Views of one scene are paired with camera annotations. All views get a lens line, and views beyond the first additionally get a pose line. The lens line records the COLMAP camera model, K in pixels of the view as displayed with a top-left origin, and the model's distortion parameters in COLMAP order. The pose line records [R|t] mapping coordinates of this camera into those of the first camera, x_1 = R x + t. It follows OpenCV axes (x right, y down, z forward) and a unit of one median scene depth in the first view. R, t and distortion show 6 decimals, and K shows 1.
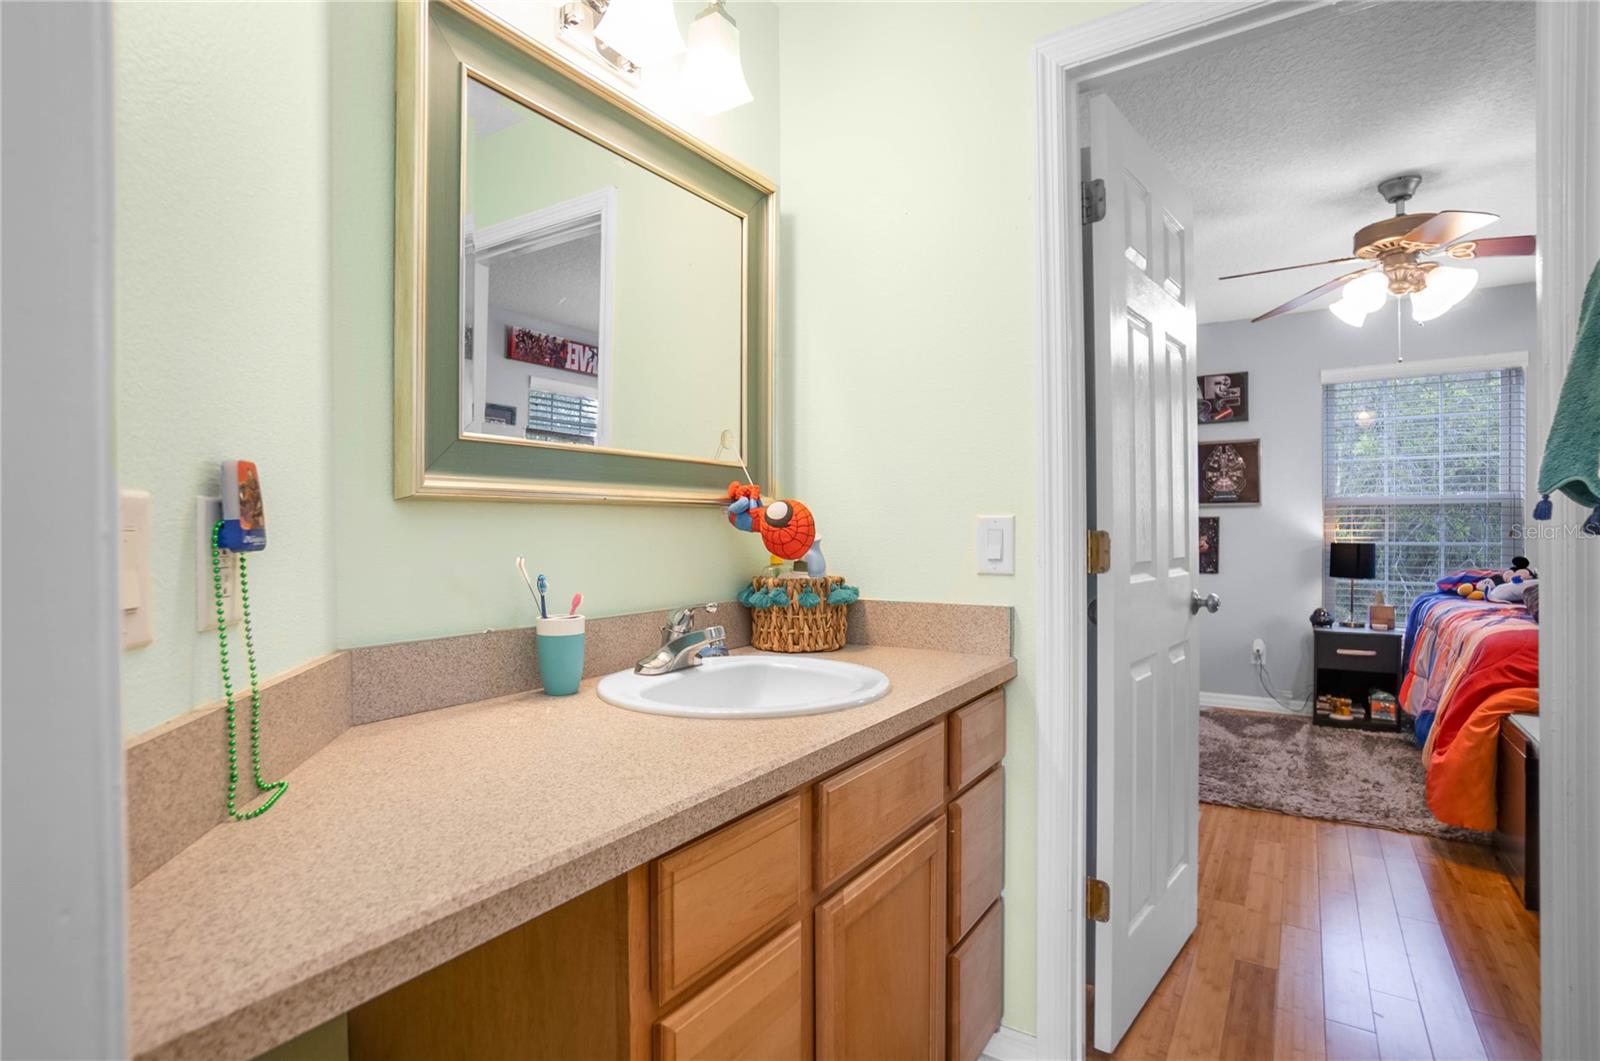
lens RADIAL K [[778.1, 0, 808.1], [0, 778.1, 539.0], [0, 0, 1]] dist [-0.012130, 0.003232]
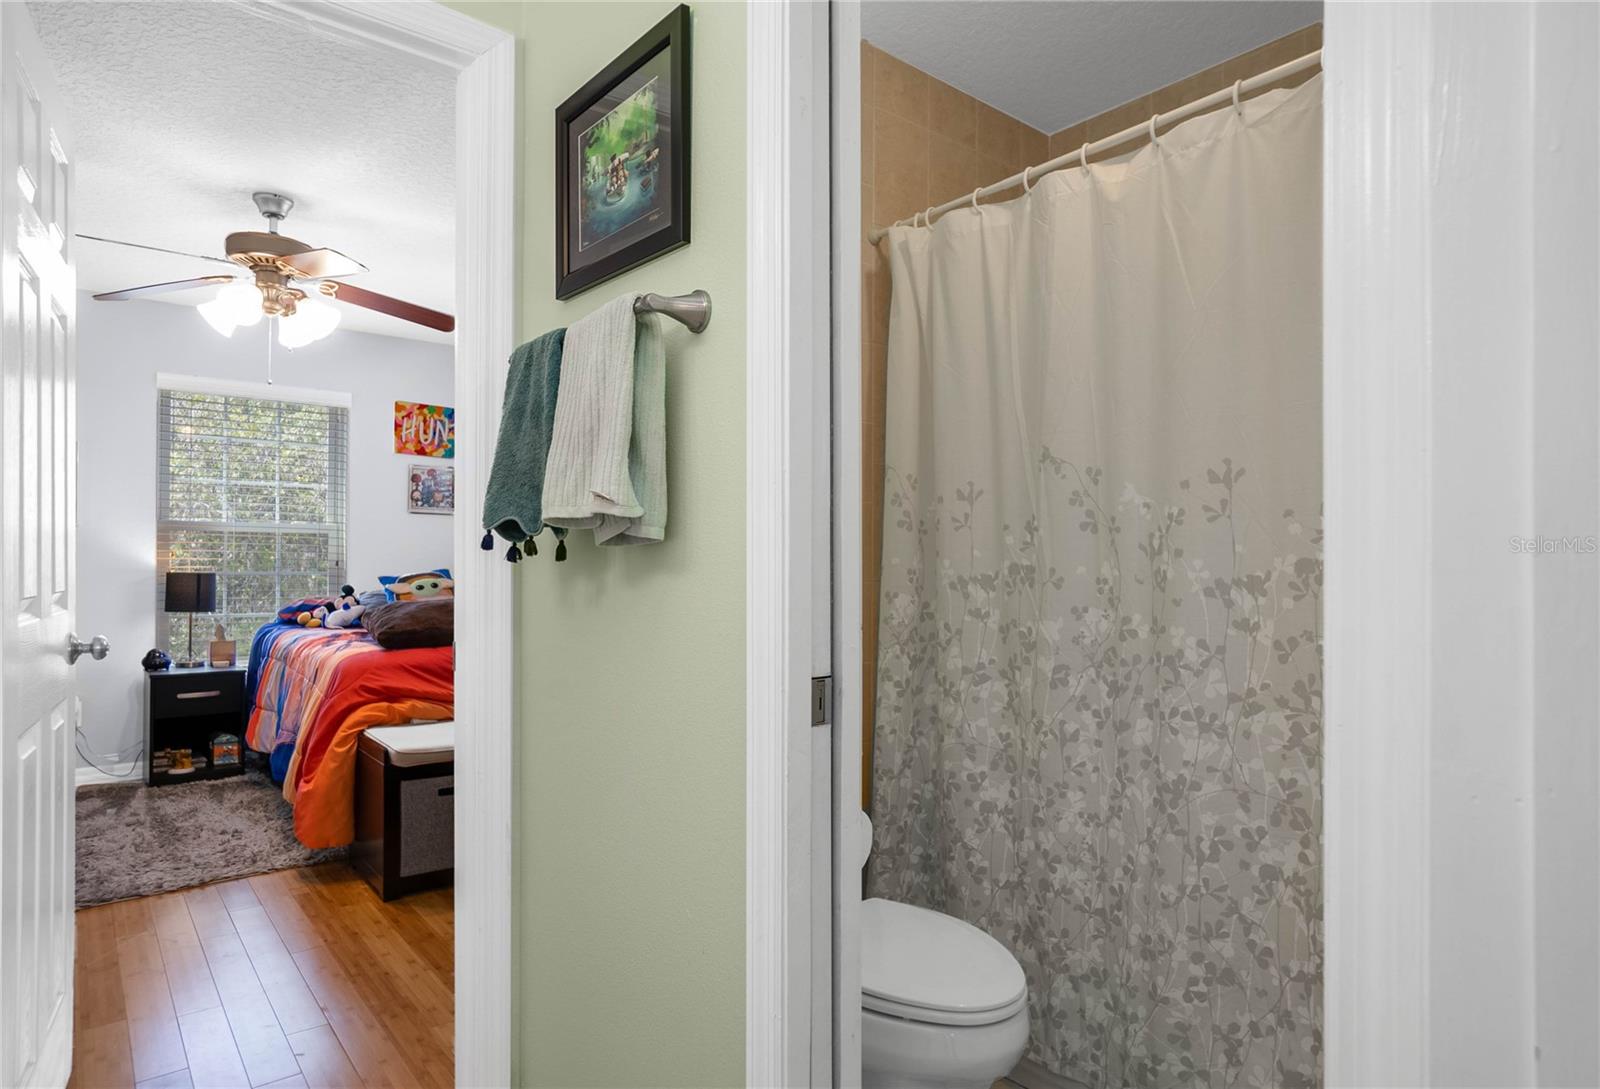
lens RADIAL K [[901.5, 0, 792.4], [0, 901.5, 555.0], [0, 0, 1]] dist [-0.007494, 0.000185]
pose [[0.317358, 0.015426, 0.948180, -0.081072], [-0.000731, 0.999871, -0.016023, 0.001649], [-0.948305, 0.004392, 0.317329, 0.025491]]
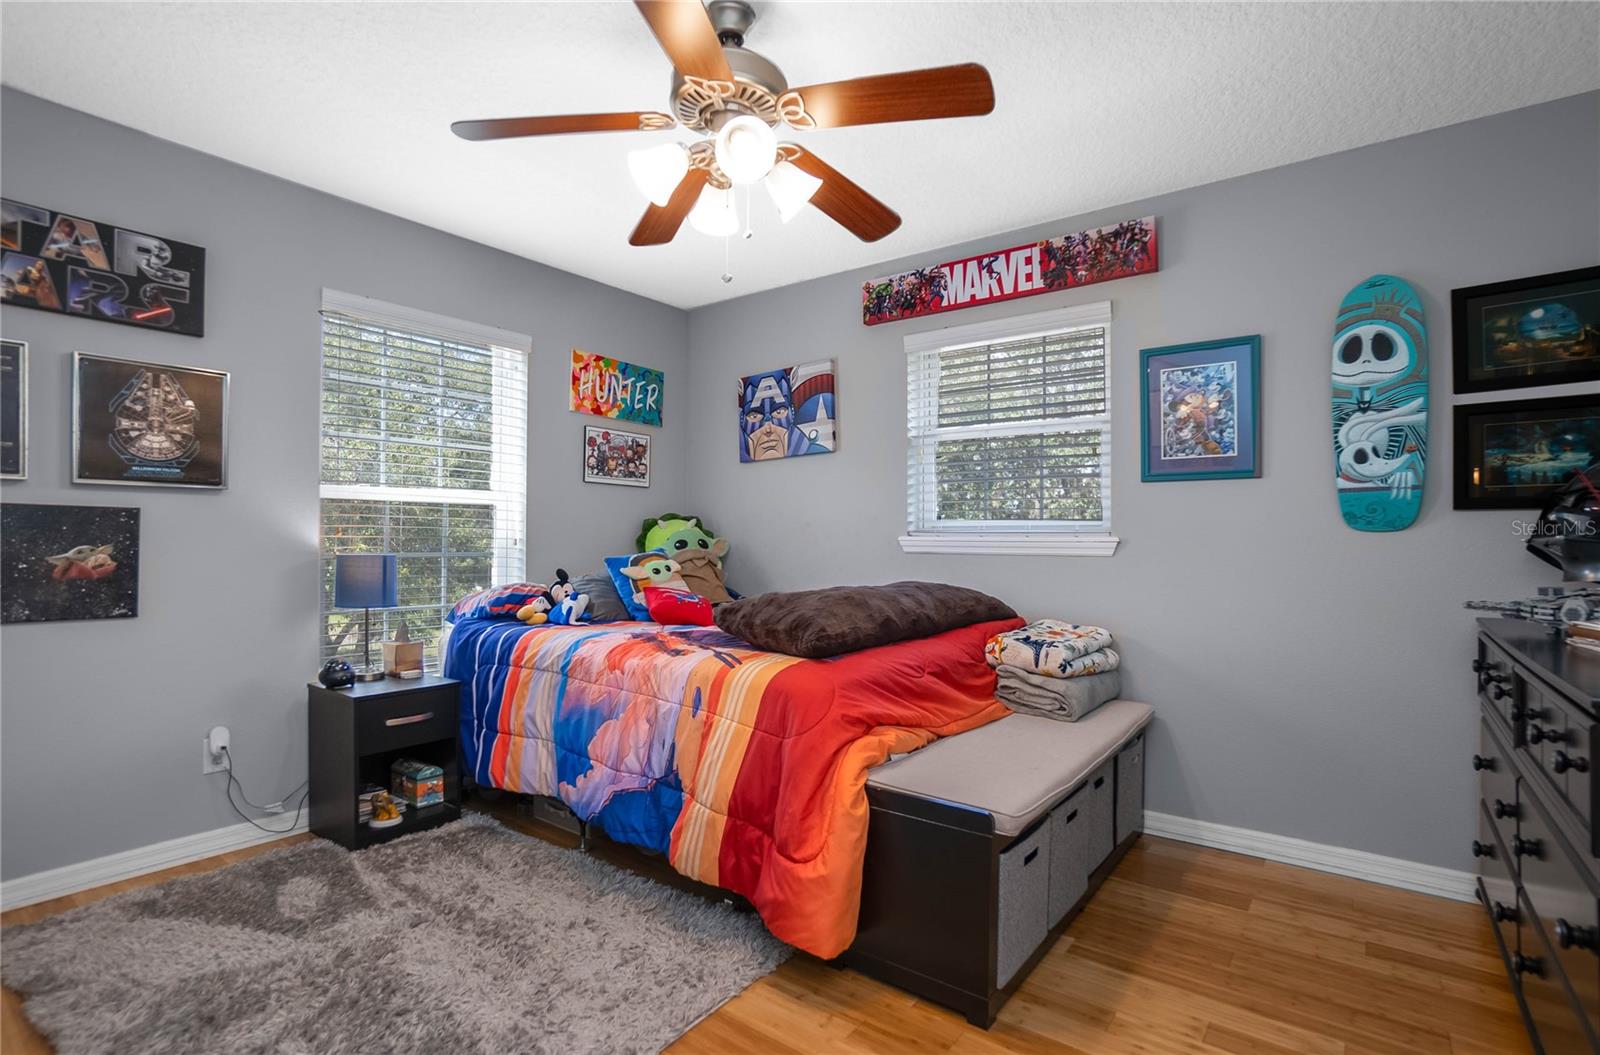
lens RADIAL K [[778.1, 0, 801.4], [0, 778.1, 532.4], [0, 0, 1]] dist [-0.012130, 0.003232]
pose [[0.104710, 0.013338, 0.994413, 0.097672], [0.002020, 0.999905, -0.013625, -0.006360], [-0.994501, 0.003435, 0.104673, 0.782381]]
